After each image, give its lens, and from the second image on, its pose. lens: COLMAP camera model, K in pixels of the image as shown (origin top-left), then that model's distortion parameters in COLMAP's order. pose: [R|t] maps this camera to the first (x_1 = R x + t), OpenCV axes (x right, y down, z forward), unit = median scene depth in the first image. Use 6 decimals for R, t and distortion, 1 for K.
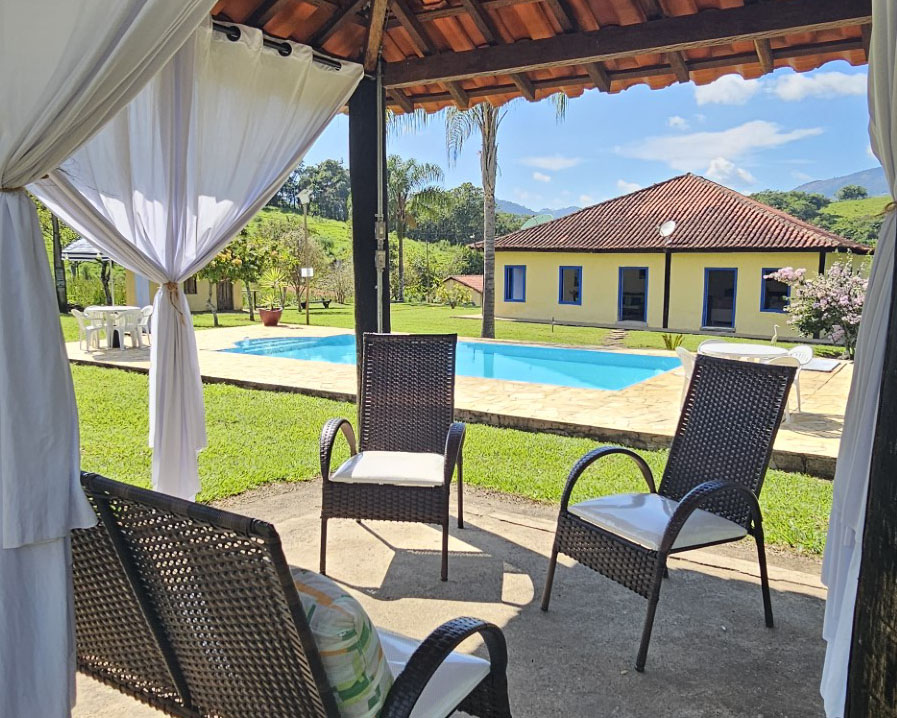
lens RADIAL K [[788.6, 0, 448.5], [0, 788.6, 359.0], [0, 0, 1]] dist [-0.000669, 0.004934]
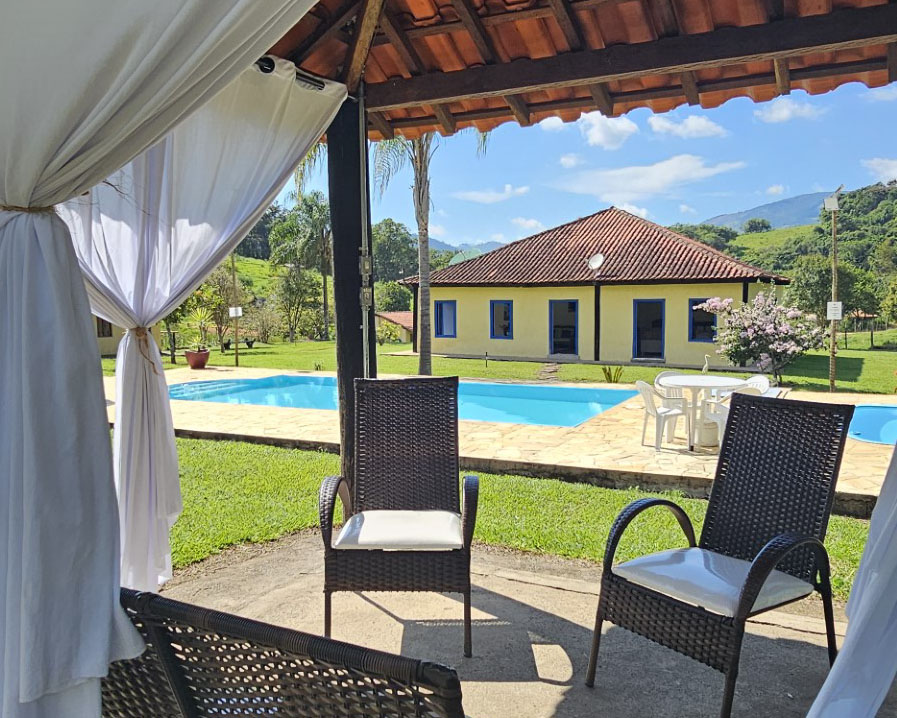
lens RADIAL K [[798.0, 0, 448.4], [0, 798.0, 366.9], [0, 0, 1]] dist [-0.005258, 0.000337]
pose [[0.995189, -0.025935, 0.094479, -0.080252], [0.029319, 0.998971, -0.034605, -0.010643], [-0.093484, 0.037208, 0.994925, 0.076577]]
